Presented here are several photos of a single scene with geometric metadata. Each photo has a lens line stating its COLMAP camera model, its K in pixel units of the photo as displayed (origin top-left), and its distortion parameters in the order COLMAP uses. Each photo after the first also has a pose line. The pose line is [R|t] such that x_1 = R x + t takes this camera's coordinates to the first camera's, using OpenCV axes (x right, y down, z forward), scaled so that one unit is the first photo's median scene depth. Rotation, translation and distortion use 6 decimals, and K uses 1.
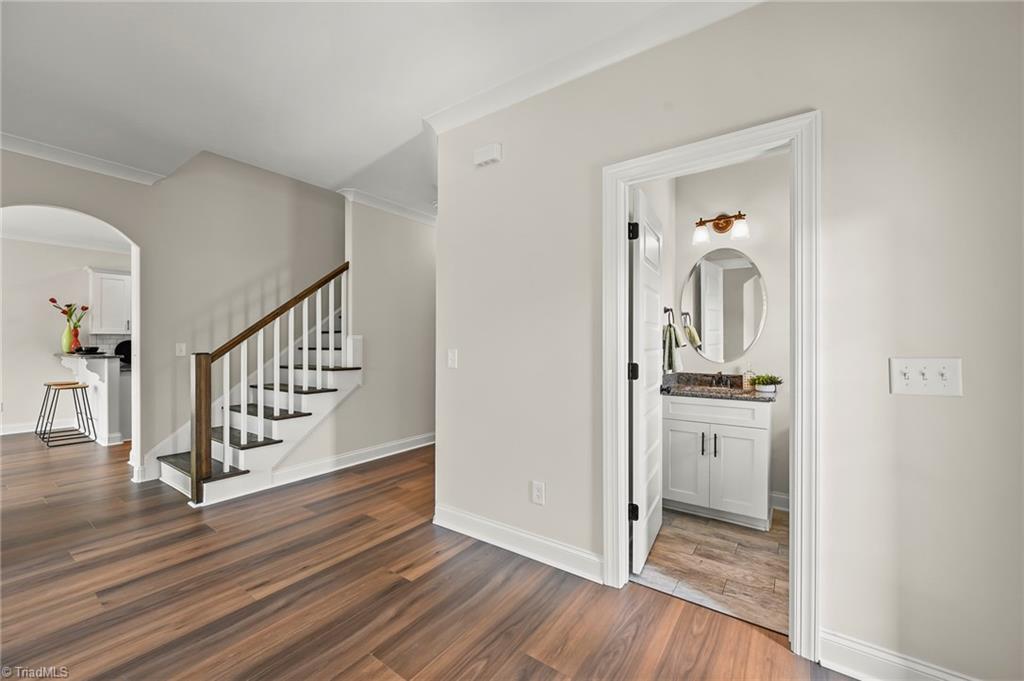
lens RADIAL K [[406.3, 0, 510.5], [0, 406.3, 342.3], [0, 0, 1]] dist [0.003059, 0.000022]
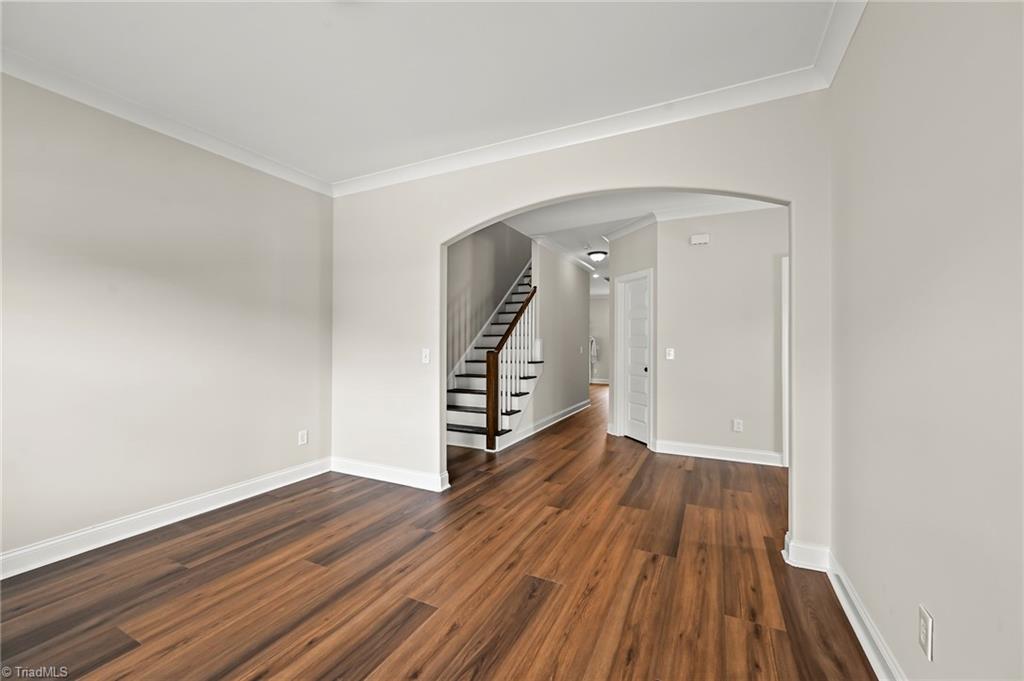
lens RADIAL K [[406.3, 0, 516.9], [0, 406.3, 339.4], [0, 0, 1]] dist [0.003059, 0.000022]
pose [[0.986440, 0.005110, 0.164040, -1.555172], [-0.004270, 0.999976, -0.005471, -0.013953], [-0.164064, 0.004697, 0.986439, -0.849794]]
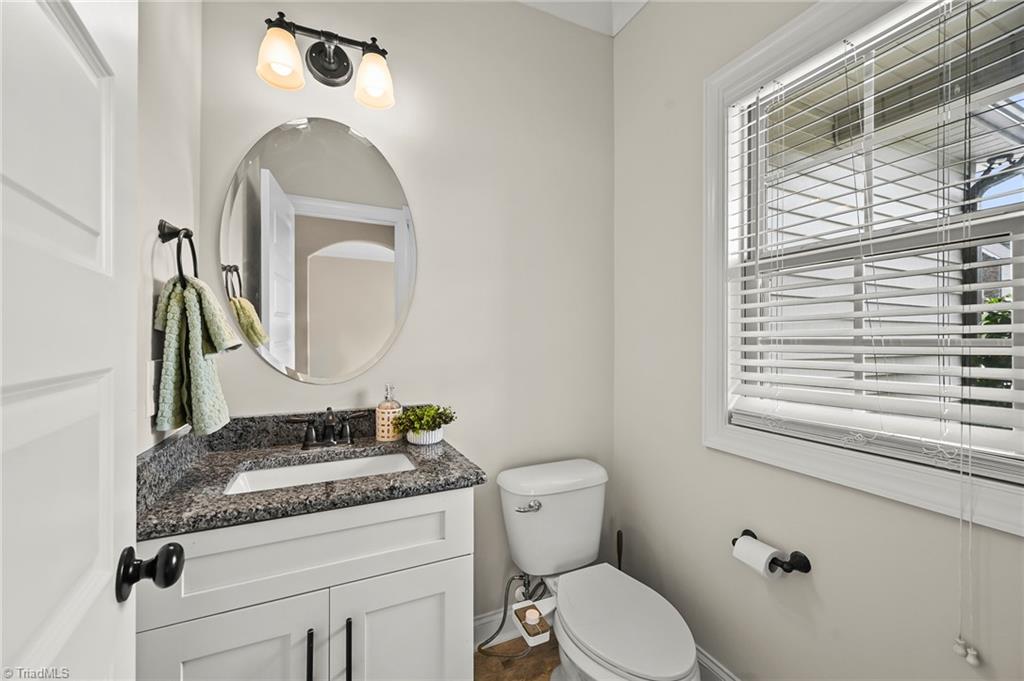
lens RADIAL K [[406.3, 0, 516.3], [0, 406.3, 335.6], [0, 0, 1]] dist [0.003059, 0.000022]
pose [[0.489169, 0.001301, 0.872188, 0.244643], [-0.001781, 0.999998, -0.000493, -0.001410], [-0.872187, -0.001313, 0.489171, 0.622266]]
